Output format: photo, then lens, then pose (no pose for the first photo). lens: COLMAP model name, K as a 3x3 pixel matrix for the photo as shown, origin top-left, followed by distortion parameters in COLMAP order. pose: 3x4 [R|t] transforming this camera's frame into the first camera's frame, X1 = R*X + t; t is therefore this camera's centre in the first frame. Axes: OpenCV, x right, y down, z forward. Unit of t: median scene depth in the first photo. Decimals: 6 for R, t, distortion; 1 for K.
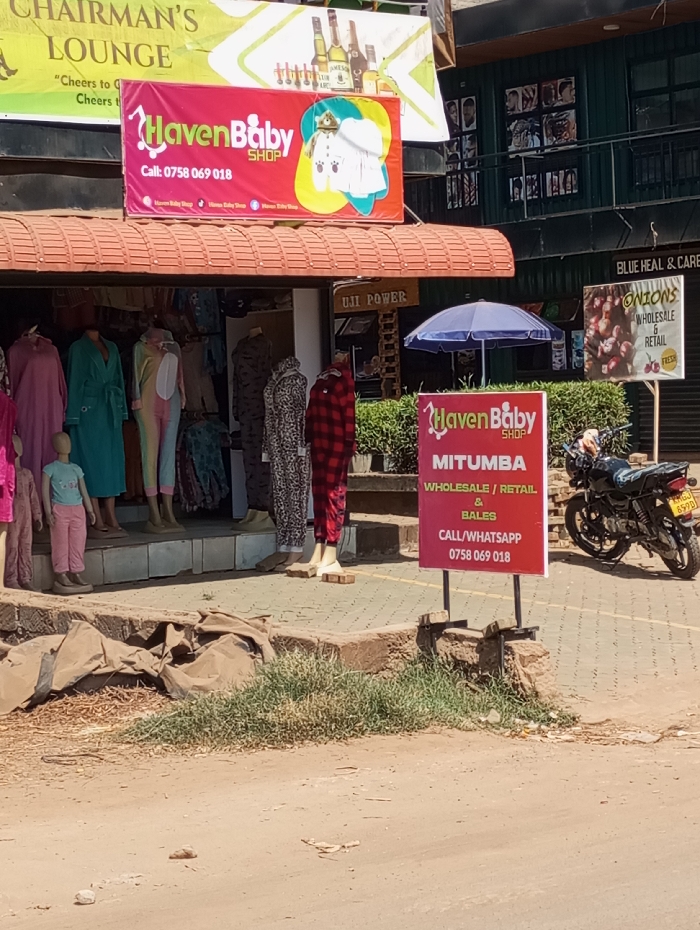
lens RADIAL K [[2287.1, 0, 349.8], [0, 2287.1, 465.0], [0, 0, 1]] dist [-0.027652, 0.000000]
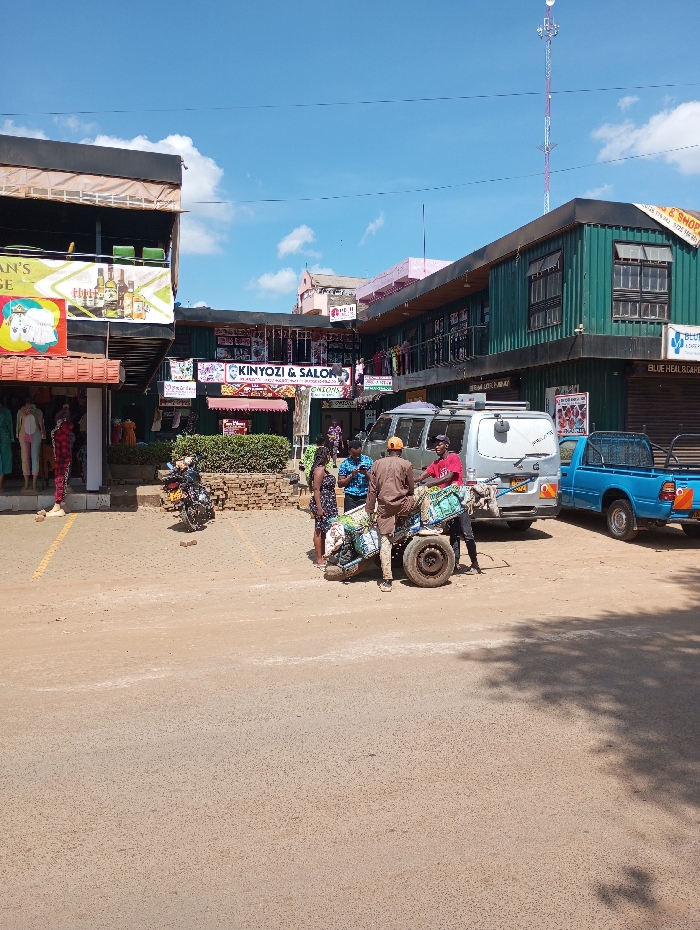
lens RADIAL K [[770.8, 0, 350.8], [0, 770.8, 463.7], [0, 0, 1]] dist [0.057897, -0.065879]
pose [[0.944325, 0.046142, -0.325763, 0.484683], [-0.044964, 0.998926, 0.011149, -0.022531], [0.325928, 0.004120, 0.945386, 0.357998]]
